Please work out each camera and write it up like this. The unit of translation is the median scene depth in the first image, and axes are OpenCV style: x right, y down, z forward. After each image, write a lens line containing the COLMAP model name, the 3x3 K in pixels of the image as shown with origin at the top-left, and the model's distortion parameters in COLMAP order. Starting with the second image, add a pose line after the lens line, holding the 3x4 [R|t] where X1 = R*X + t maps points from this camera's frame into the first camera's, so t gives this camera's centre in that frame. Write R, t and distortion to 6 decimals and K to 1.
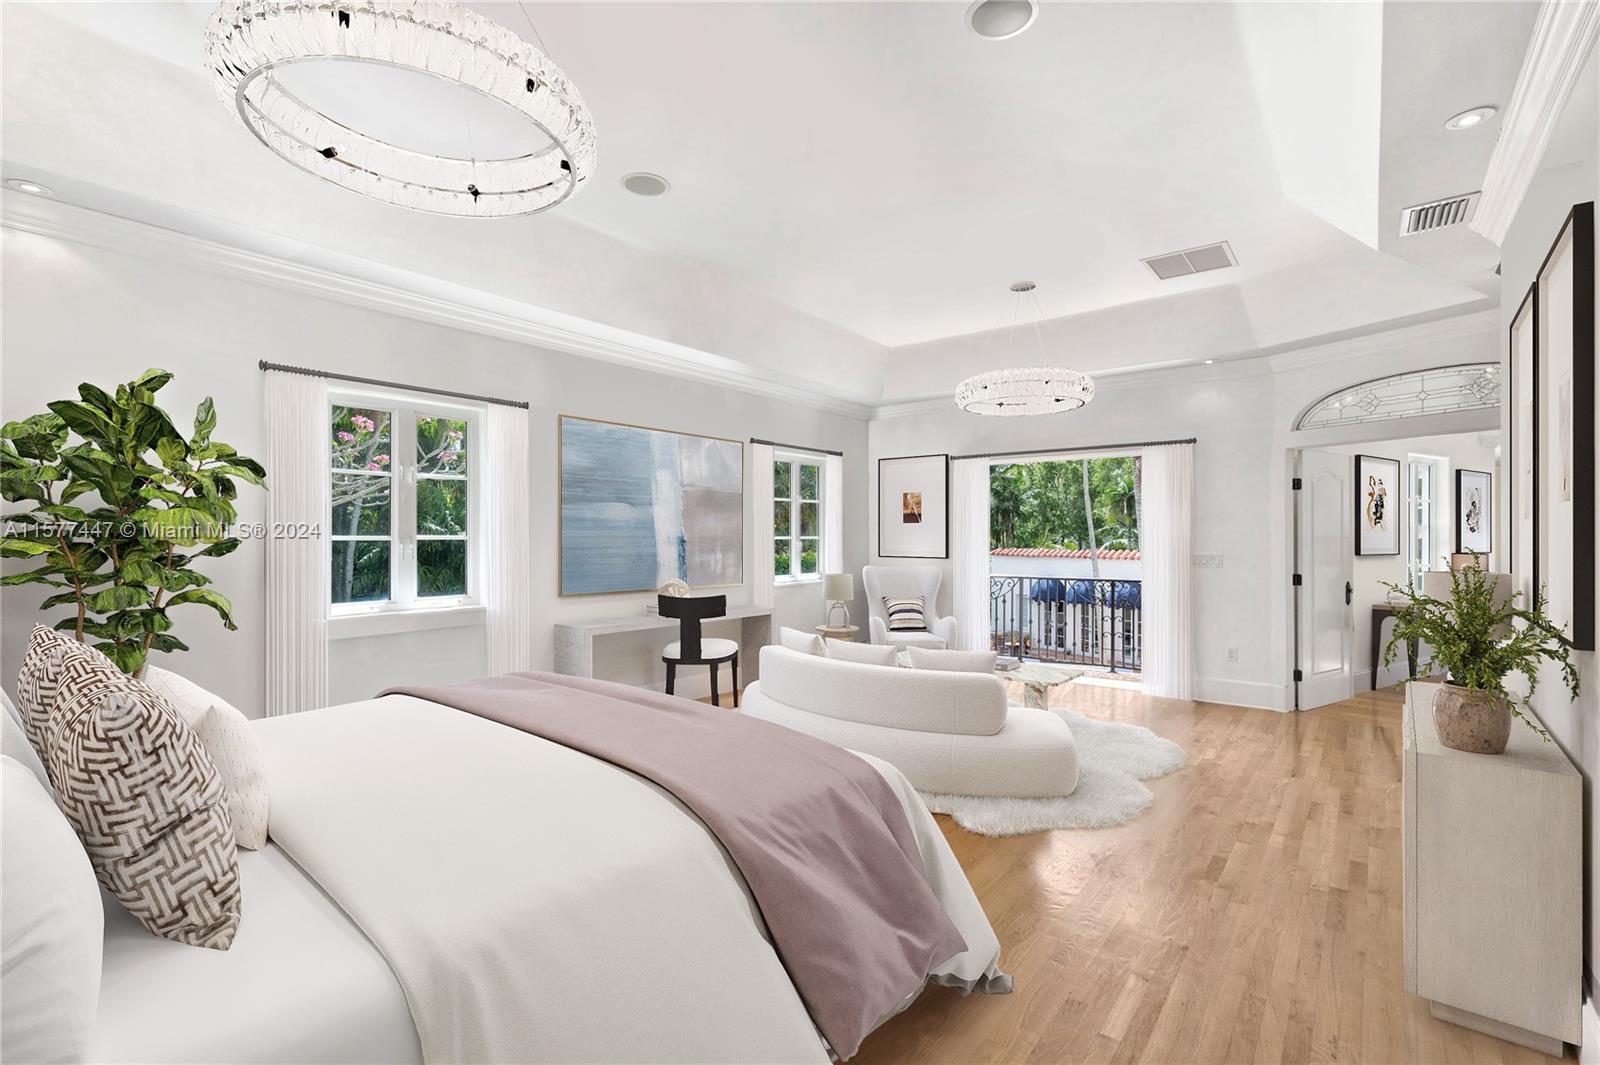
lens RADIAL K [[715.0, 0, 802.0], [0, 715.0, 537.4], [0, 0, 1]] dist [-0.014262, 0.005173]
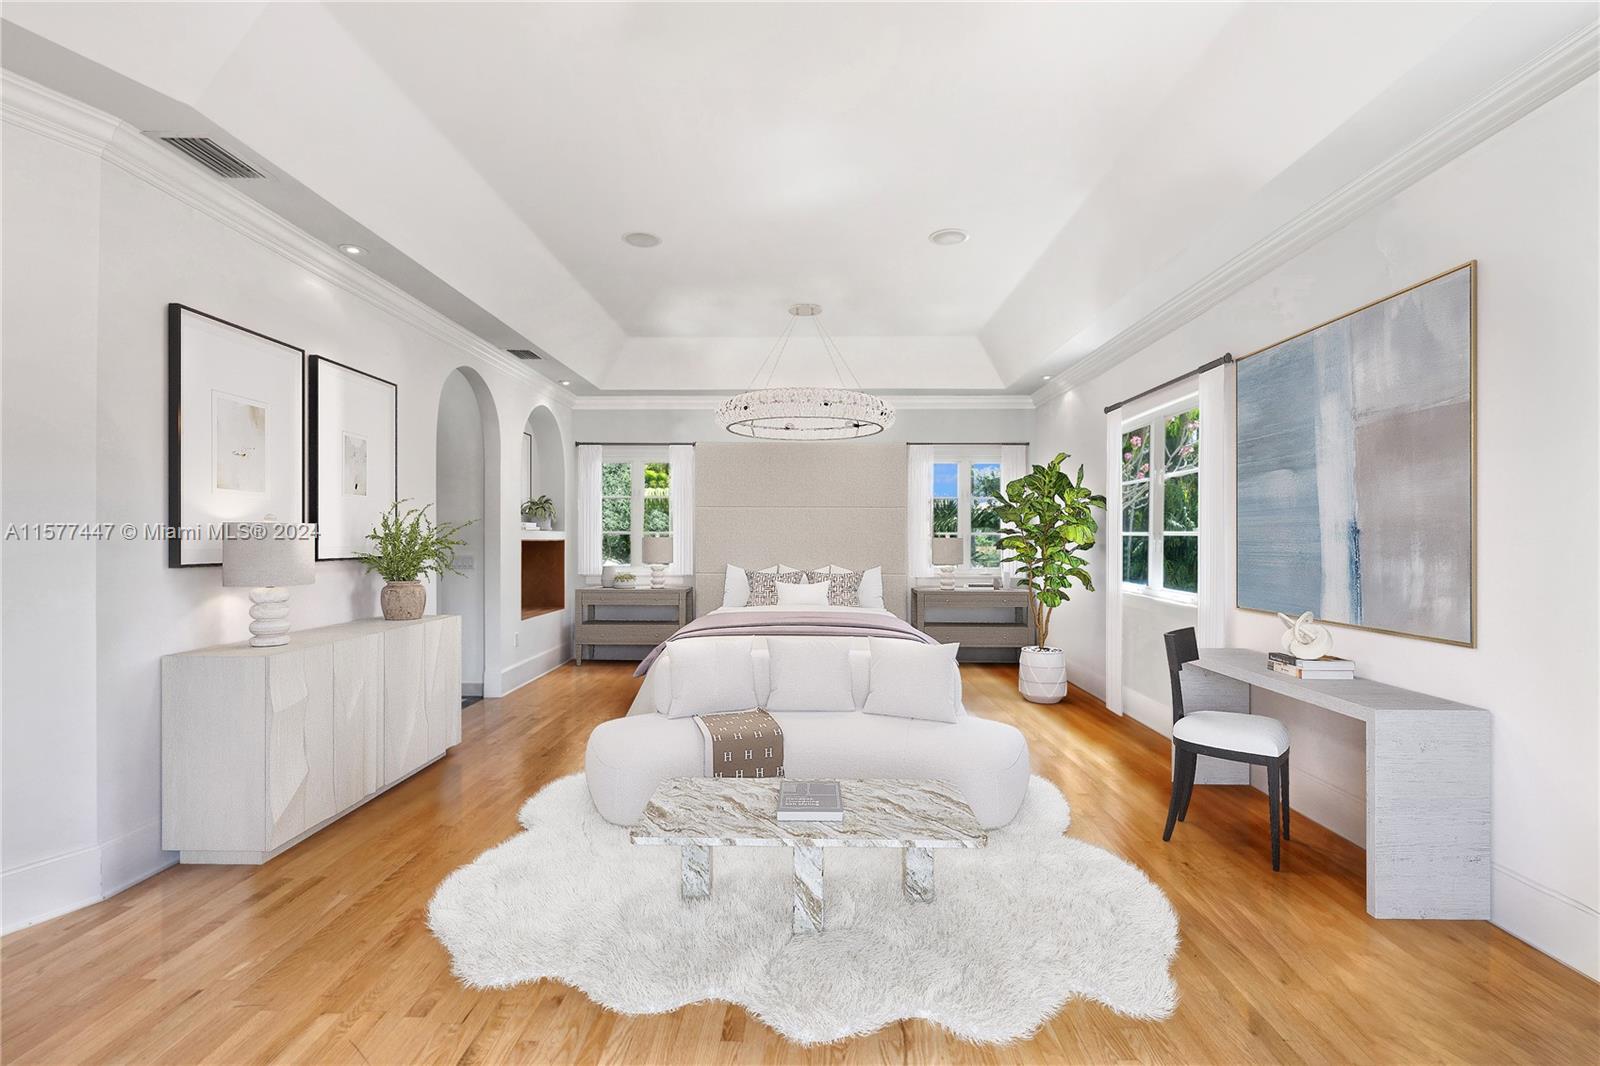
lens RADIAL K [[715.0, 0, 802.0], [0, 715.0, 537.9], [0, 0, 1]] dist [-0.014262, 0.005173]
pose [[-0.778247, -0.005215, -0.627937, 0.437529], [0.004501, 0.999893, -0.013883, 0.014809], [0.627942, -0.013631, -0.778141, 1.153911]]
